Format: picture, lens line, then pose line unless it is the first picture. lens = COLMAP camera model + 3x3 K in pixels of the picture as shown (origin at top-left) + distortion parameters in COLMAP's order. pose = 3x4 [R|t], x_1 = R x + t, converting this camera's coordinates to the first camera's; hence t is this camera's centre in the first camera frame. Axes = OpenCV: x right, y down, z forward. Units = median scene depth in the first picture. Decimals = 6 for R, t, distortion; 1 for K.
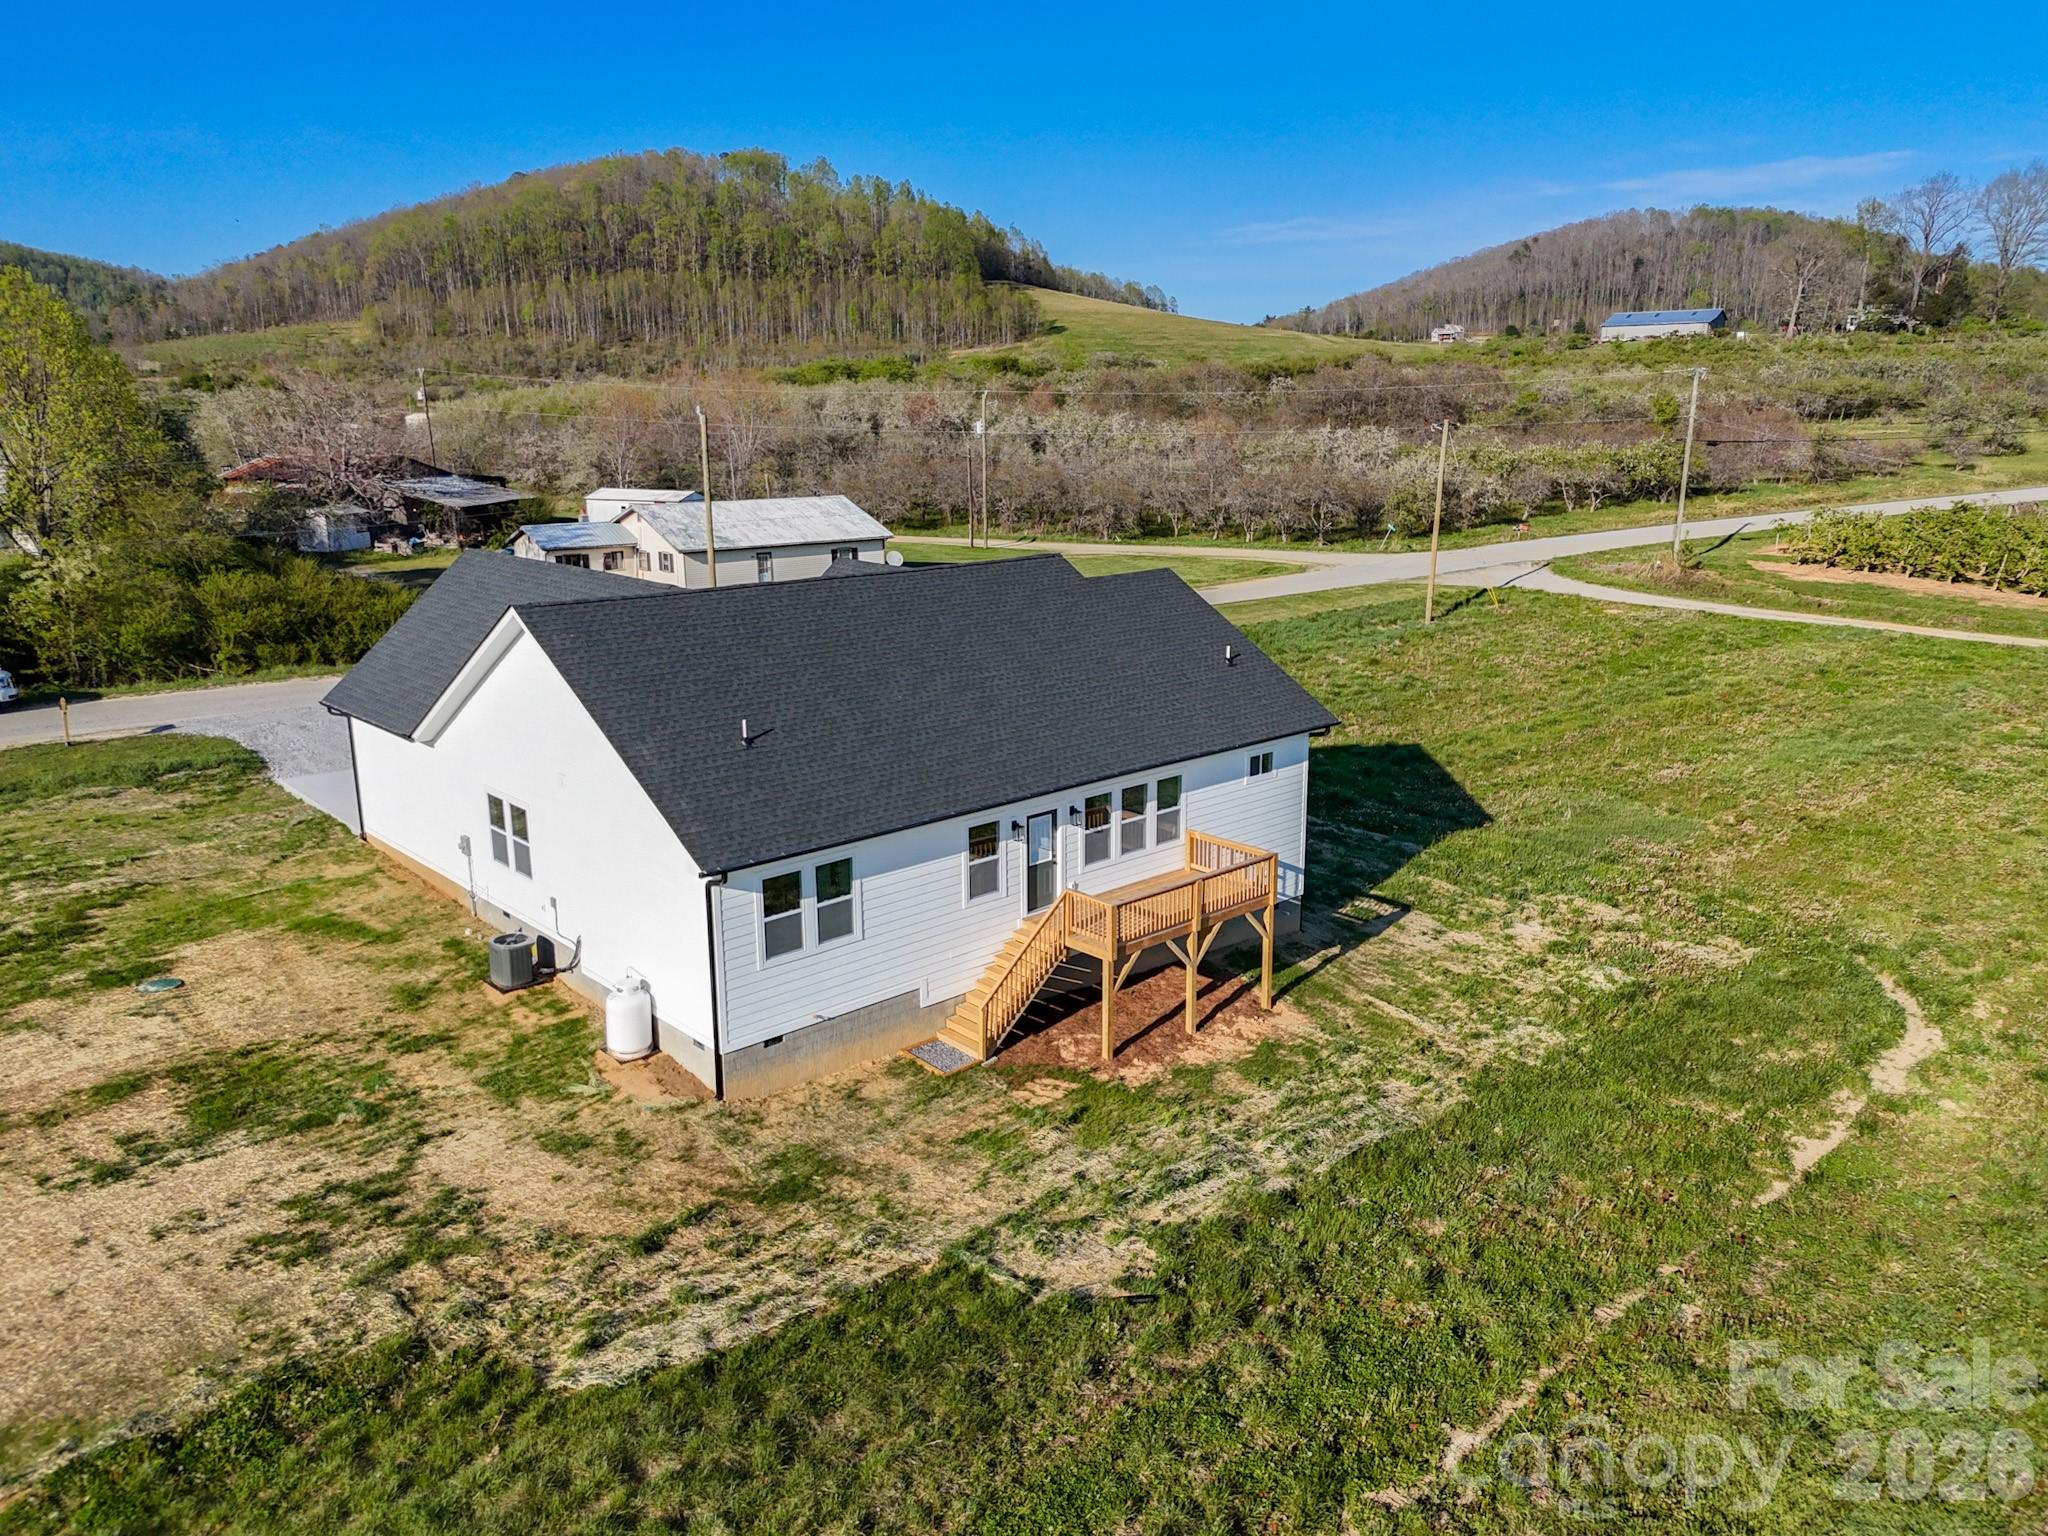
lens RADIAL K [[1506.3, 0, 1037.1], [0, 1506.3, 766.7], [0, 0, 1]] dist [0.063695, -0.046508]
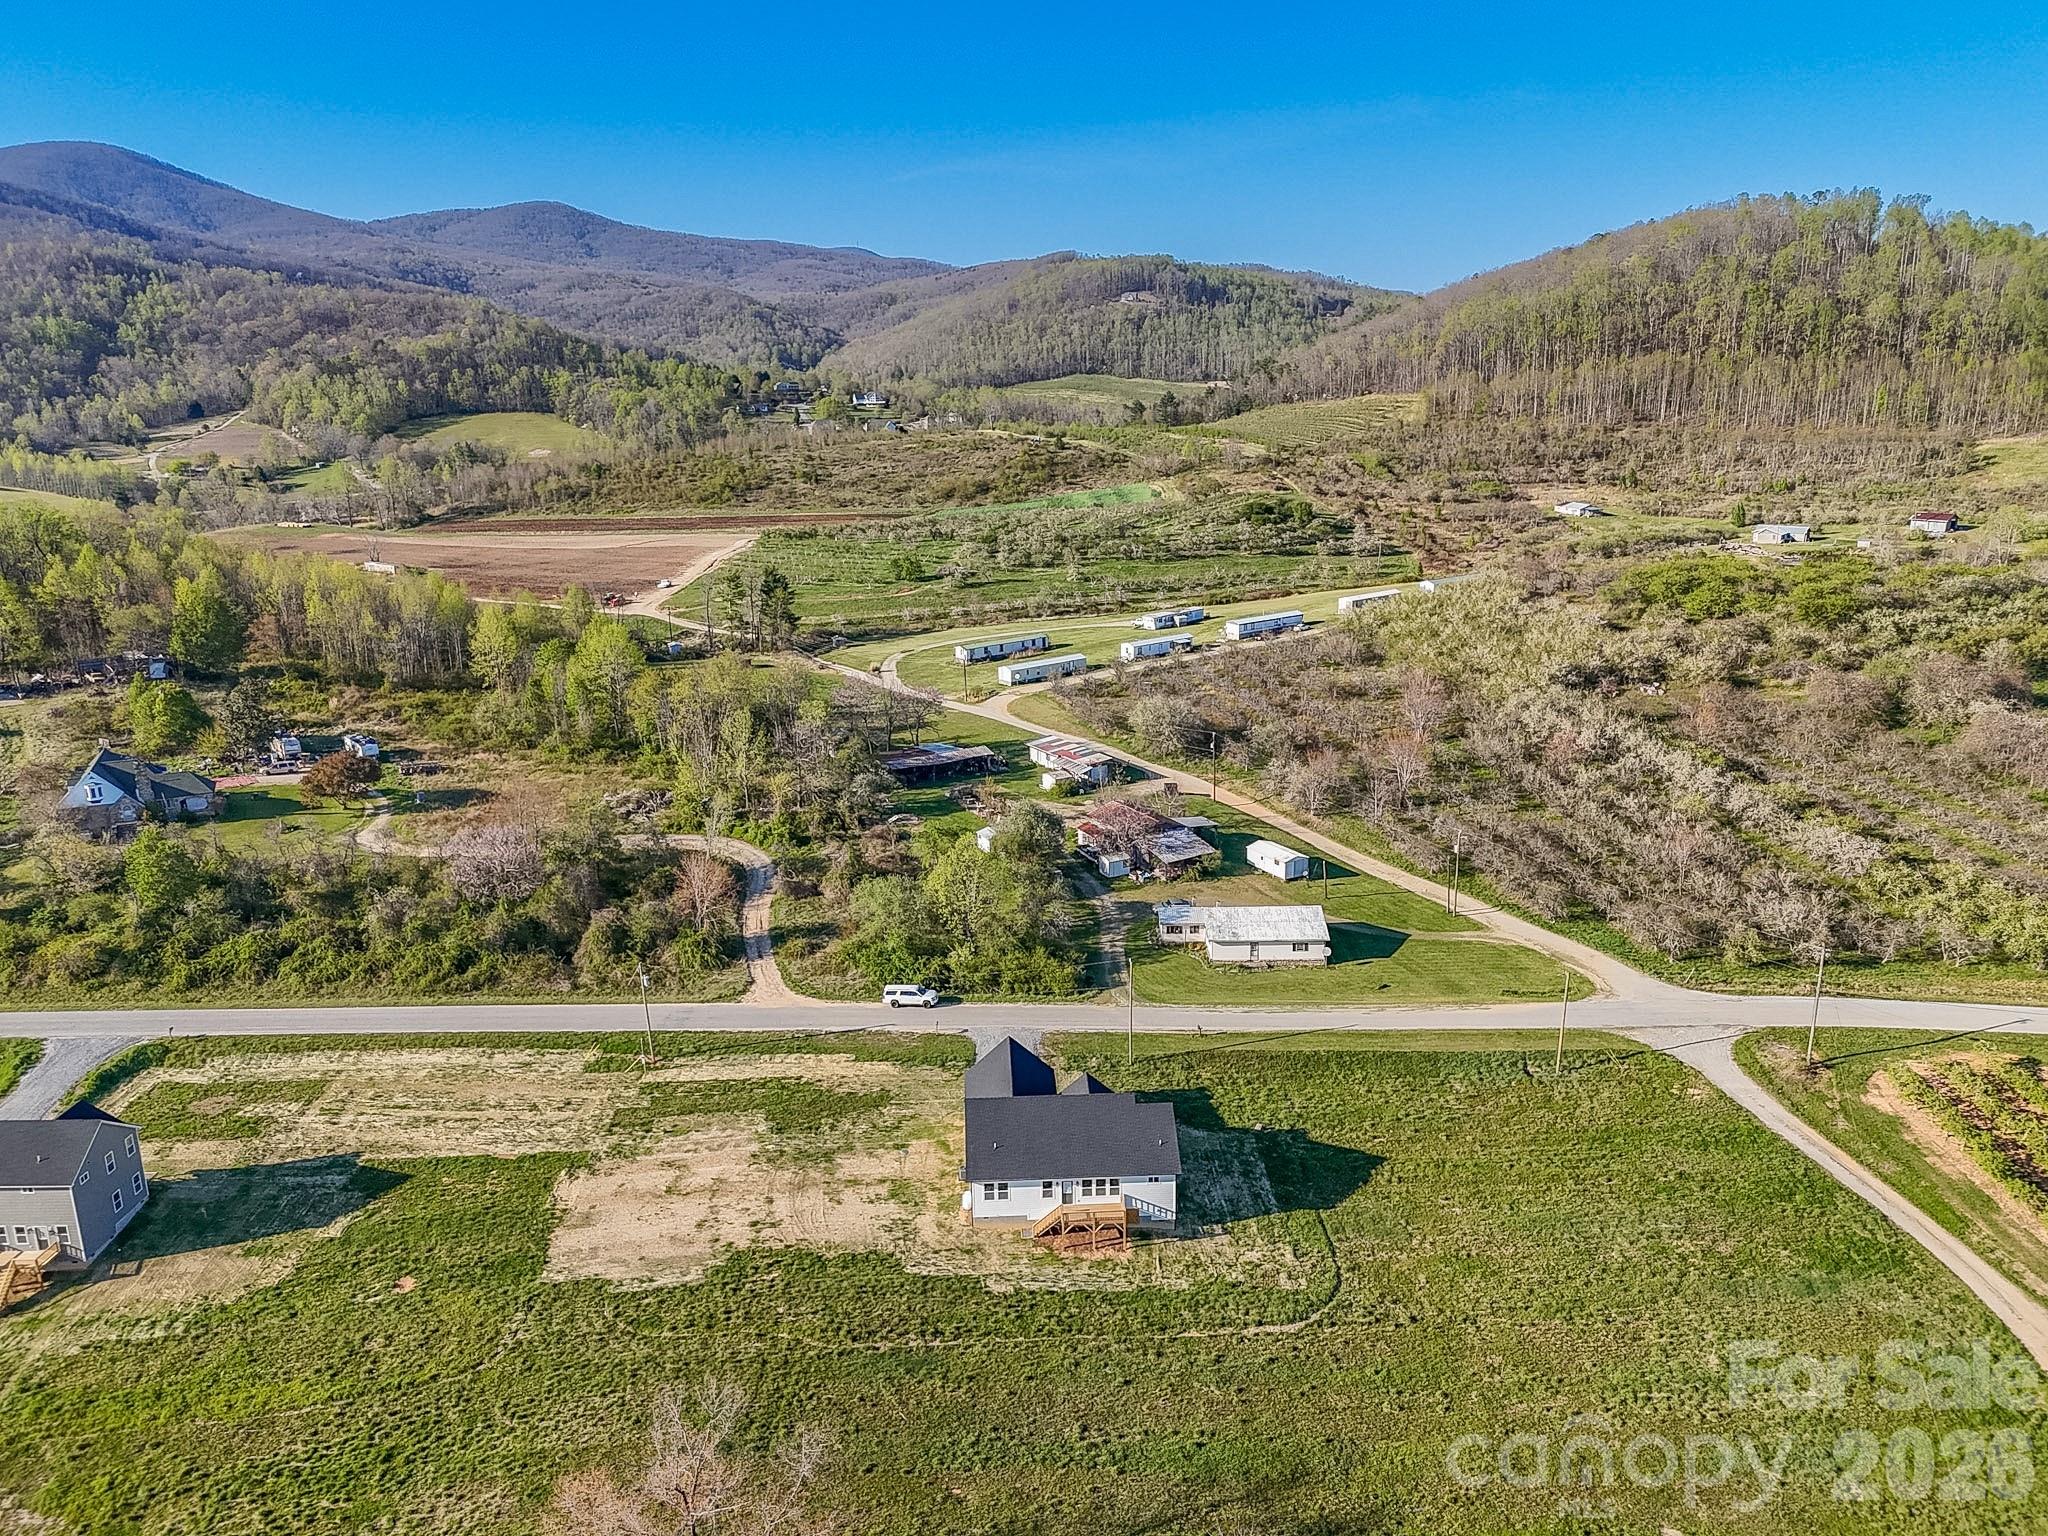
lens RADIAL K [[1526.6, 0, 1037.5], [0, 1526.6, 772.2], [0, 0, 1]] dist [0.065266, -0.051596]
pose [[0.769333, 0.167044, -0.616622, 2.237724], [-0.143239, 0.985739, 0.088325, -1.367073], [0.622583, 0.020373, 0.782289, -2.206747]]
